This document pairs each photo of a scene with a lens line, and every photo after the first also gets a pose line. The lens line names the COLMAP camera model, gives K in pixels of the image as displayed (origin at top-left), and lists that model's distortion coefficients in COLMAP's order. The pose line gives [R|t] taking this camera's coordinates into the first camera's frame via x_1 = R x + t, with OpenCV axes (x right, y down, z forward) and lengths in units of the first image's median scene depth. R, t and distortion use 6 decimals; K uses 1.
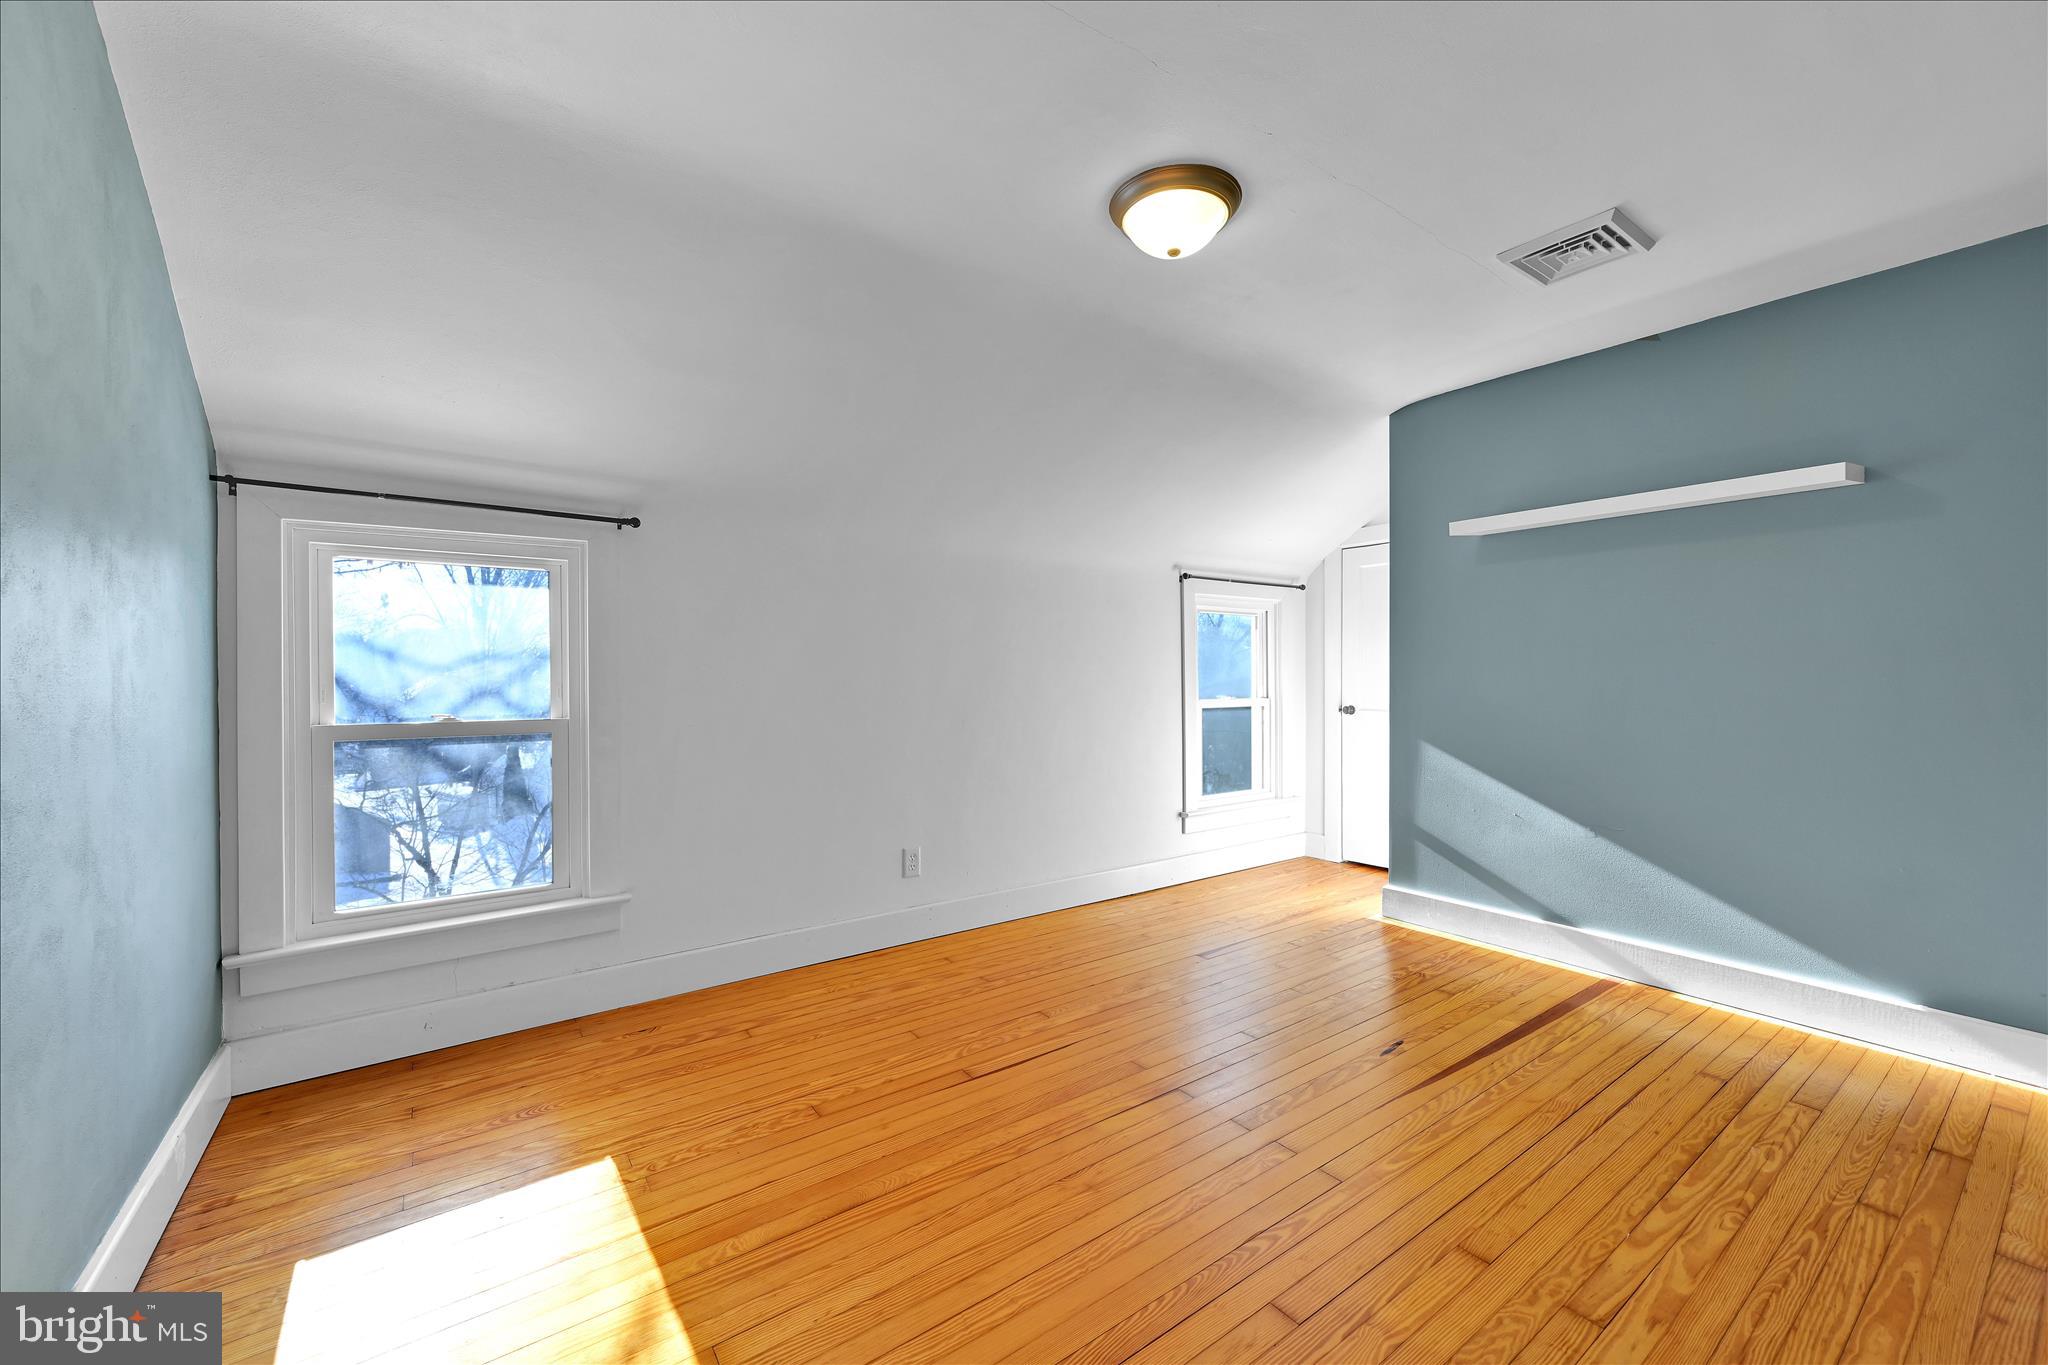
lens RADIAL K [[803.8, 0, 1025.1], [0, 803.8, 679.2], [0, 0, 1]] dist [-0.000074, 0.000003]
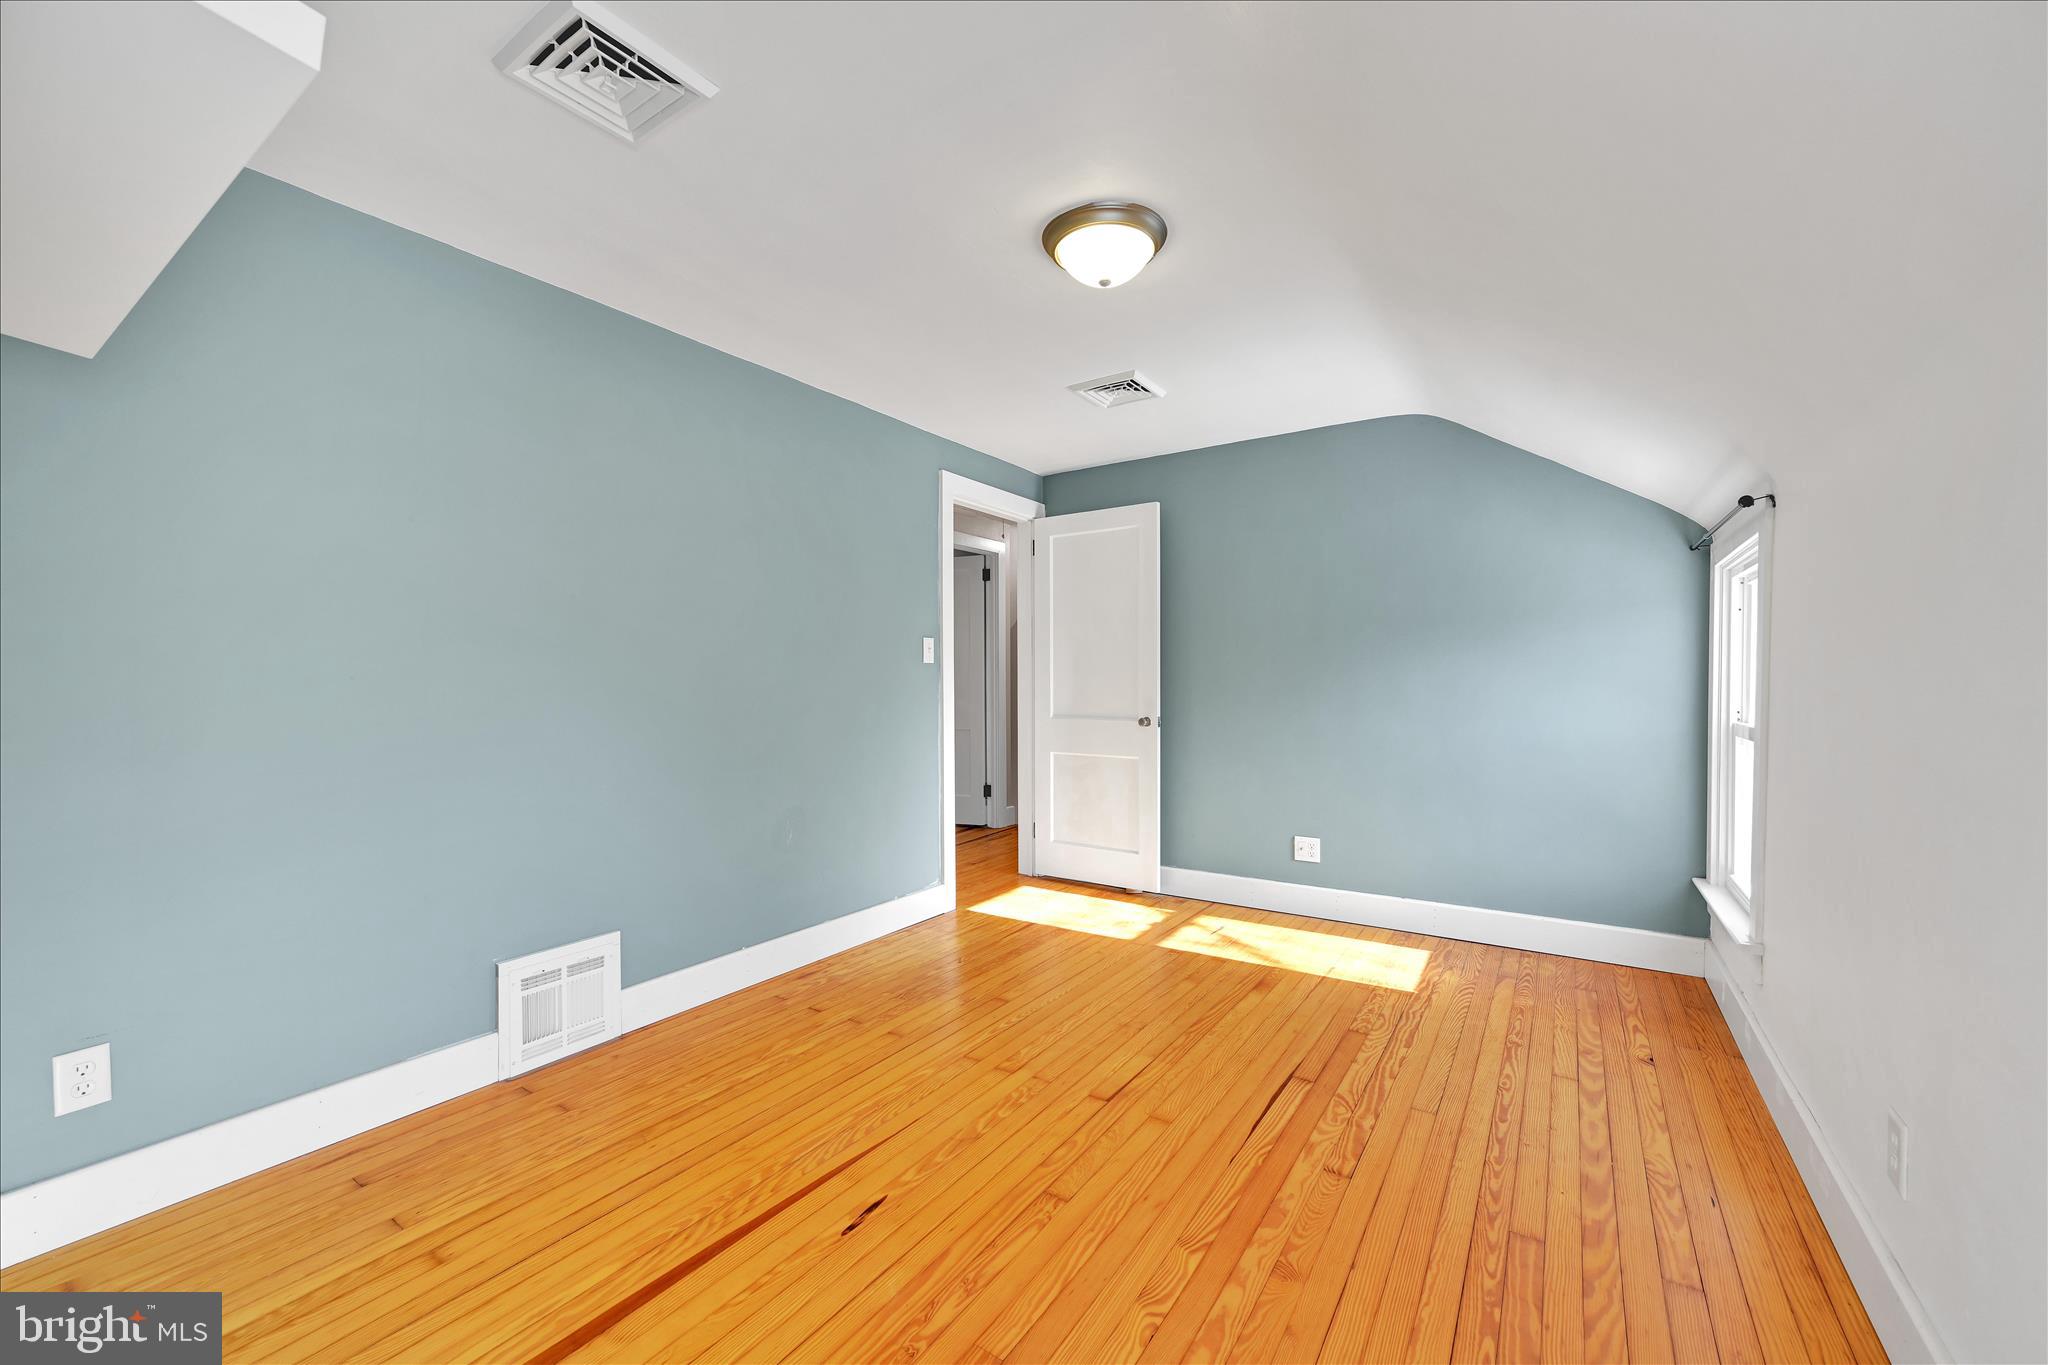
lens RADIAL K [[803.8, 0, 1022.6], [0, 803.8, 684.7], [0, 0, 1]] dist [-0.000074, 0.000003]
pose [[-0.939025, 0.007154, -0.343774, 0.622436], [0.003212, 0.999922, 0.012035, -0.019591], [0.343833, 0.010197, -0.938975, 1.877770]]
